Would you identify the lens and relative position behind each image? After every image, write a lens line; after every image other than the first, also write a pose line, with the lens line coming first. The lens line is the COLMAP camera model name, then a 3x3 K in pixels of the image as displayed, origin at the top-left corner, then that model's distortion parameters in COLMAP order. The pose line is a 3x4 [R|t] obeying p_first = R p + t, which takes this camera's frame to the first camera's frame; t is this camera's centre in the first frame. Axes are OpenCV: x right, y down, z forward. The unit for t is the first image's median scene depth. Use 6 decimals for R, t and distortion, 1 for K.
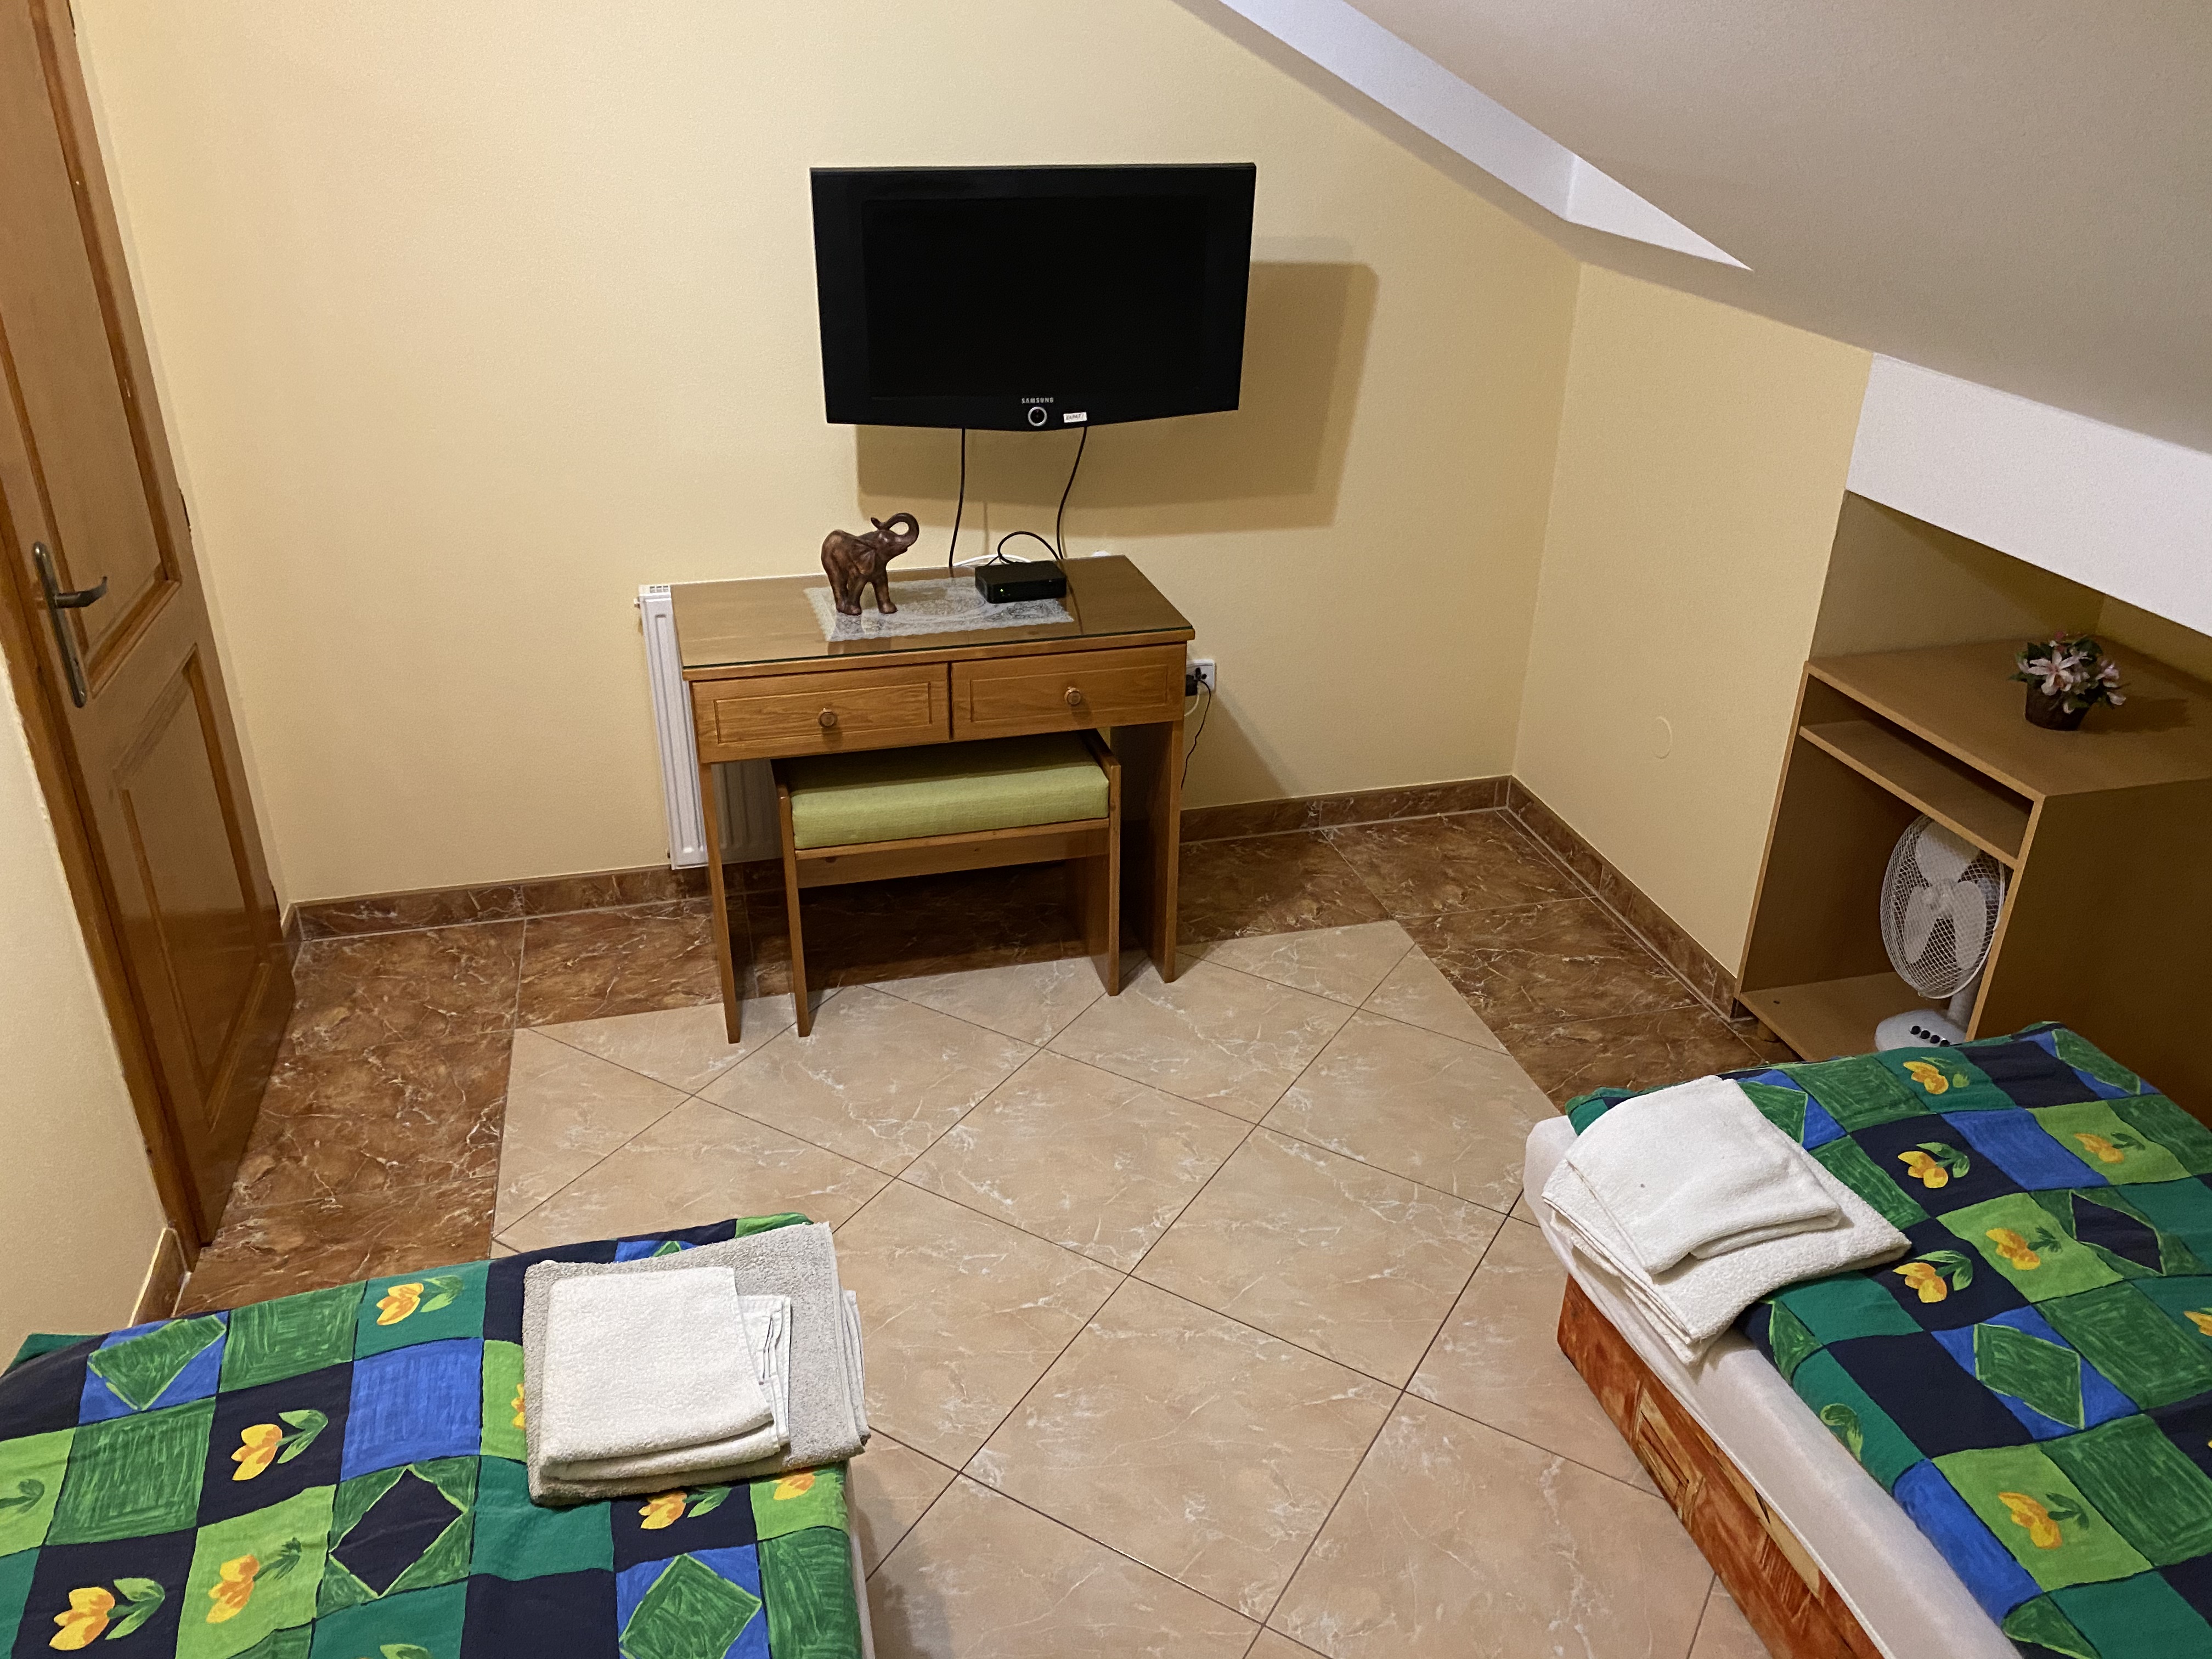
lens RADIAL K [[1675.0, 0, 1092.0], [0, 1675.0, 834.4], [0, 0, 1]] dist [0.024211, -0.027200]
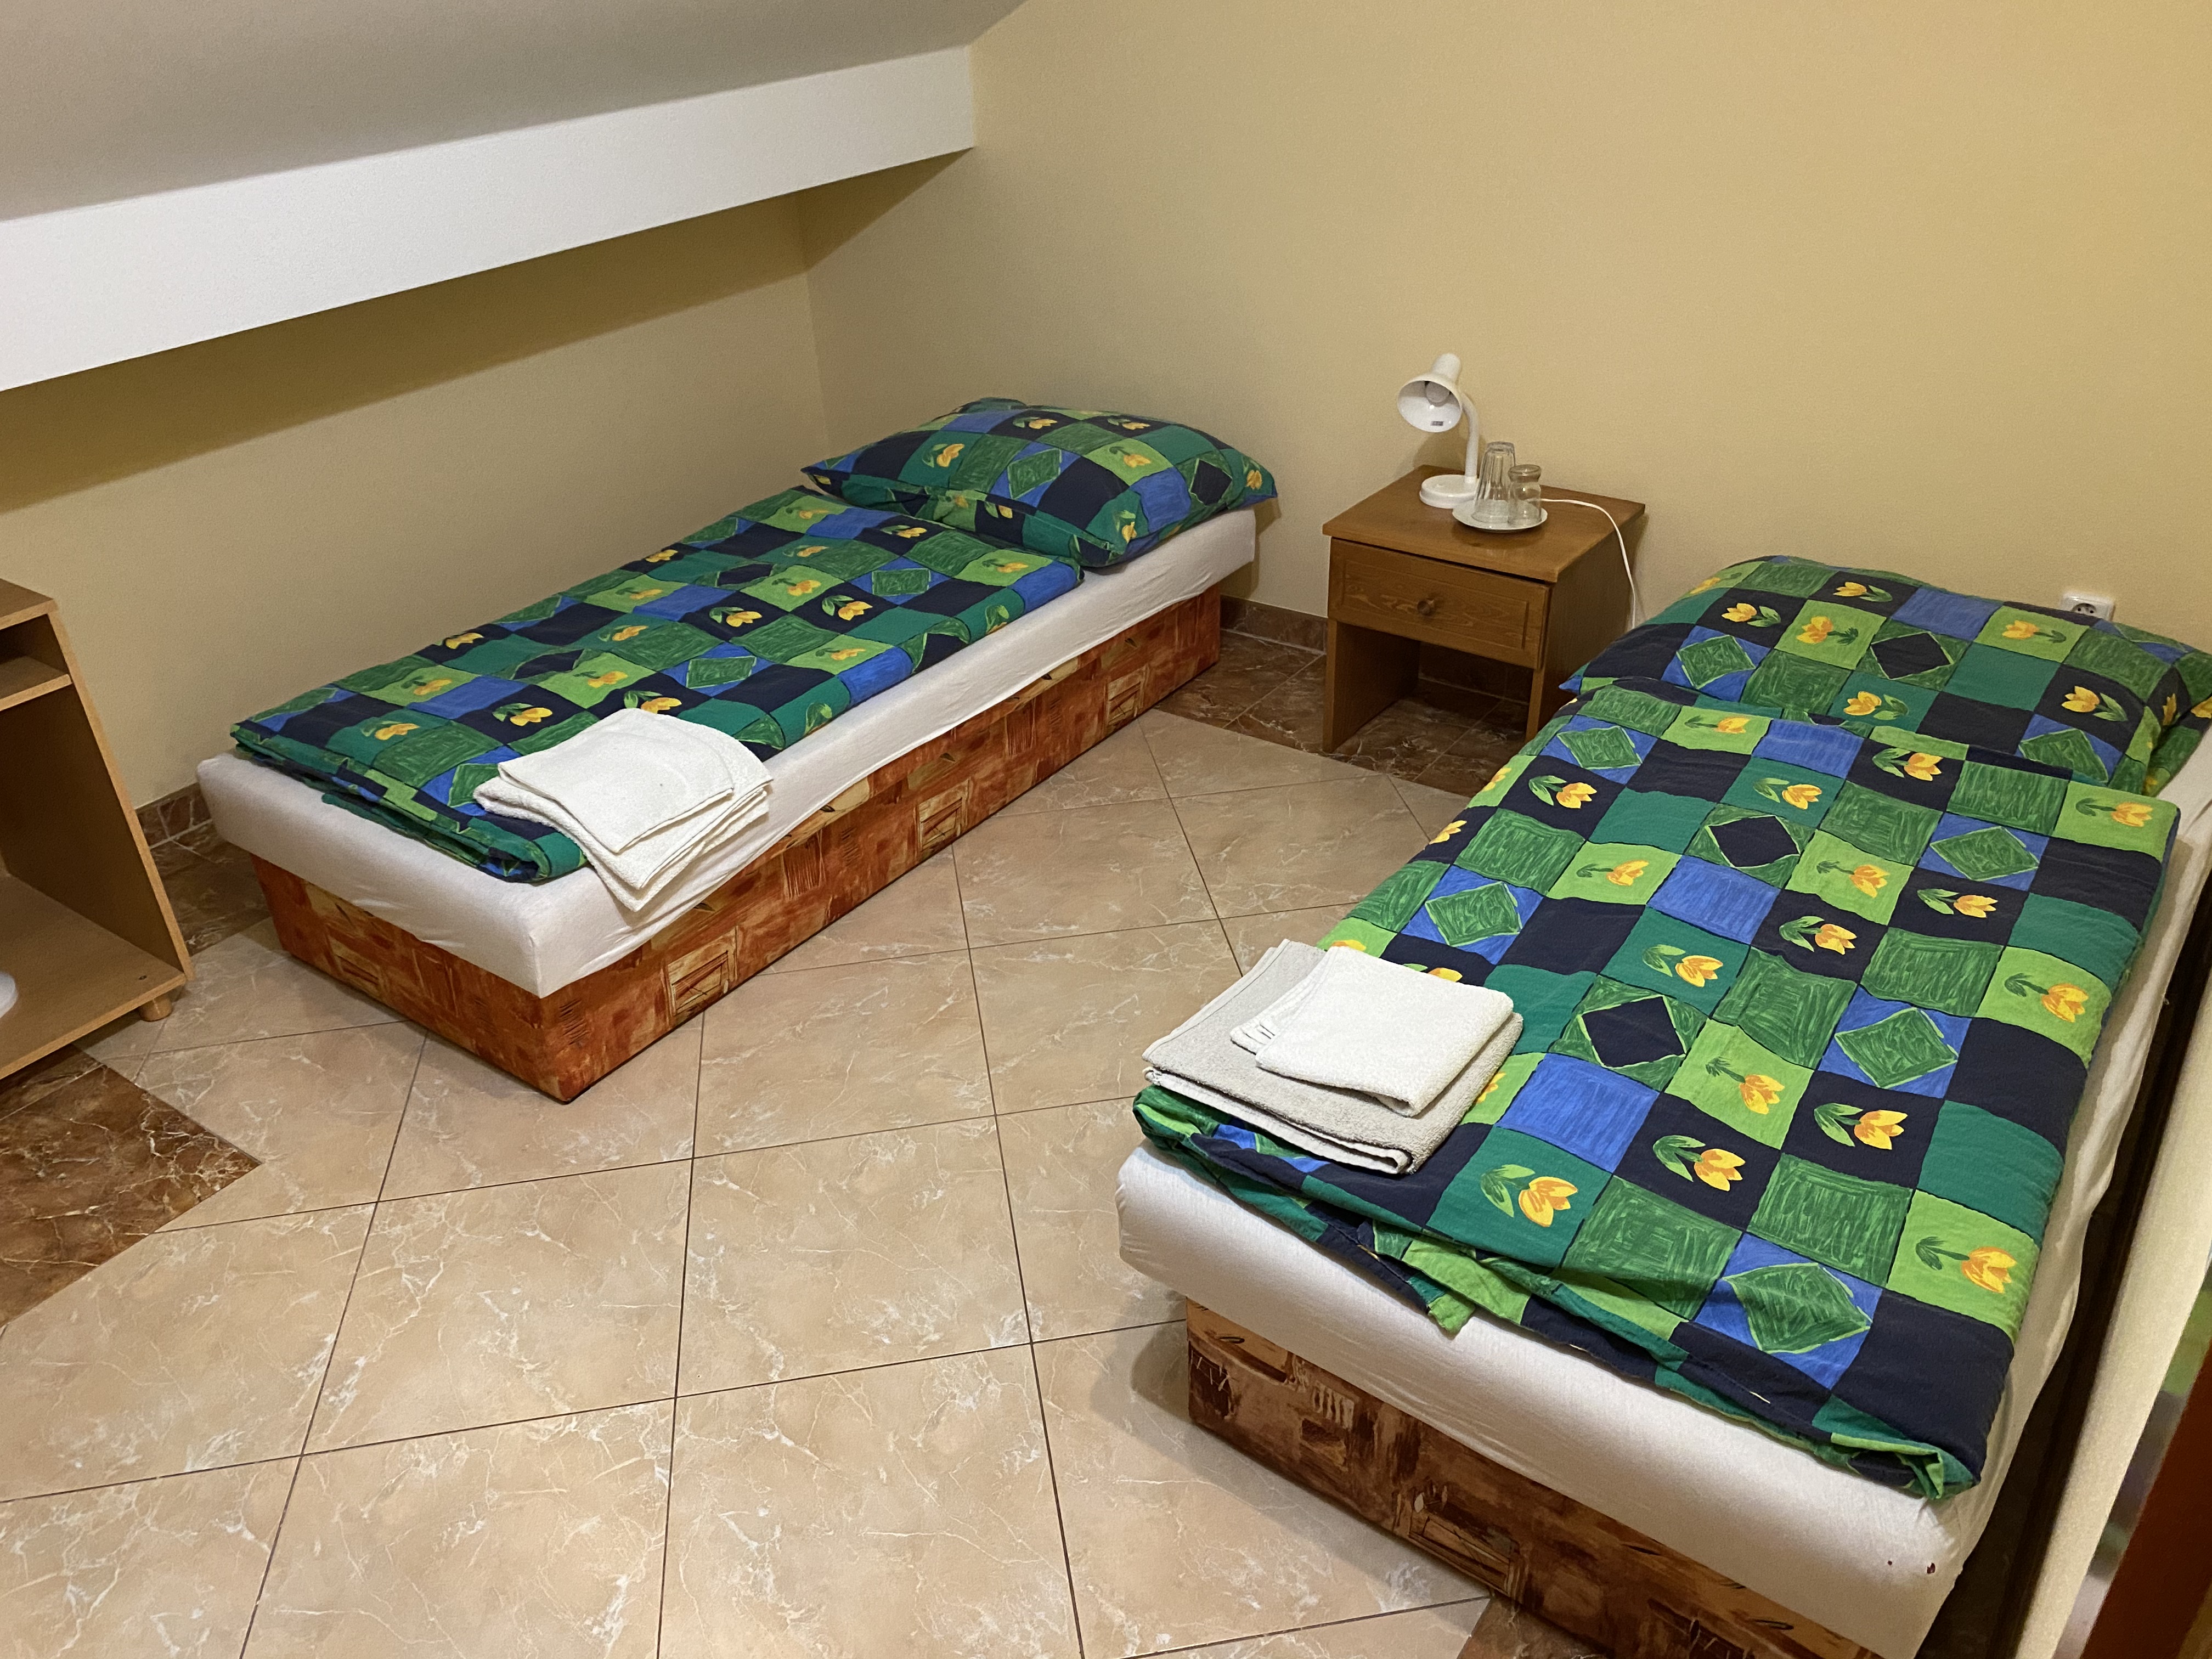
lens RADIAL K [[1675.0, 0, 1097.5], [0, 1675.0, 825.1], [0, 0, 1]] dist [0.024211, -0.027200]
pose [[-0.644653, -0.380632, 0.662979, -0.747467], [0.373271, 0.600107, 0.707489, -0.555687], [-0.667151, 0.703556, -0.244782, 1.189373]]
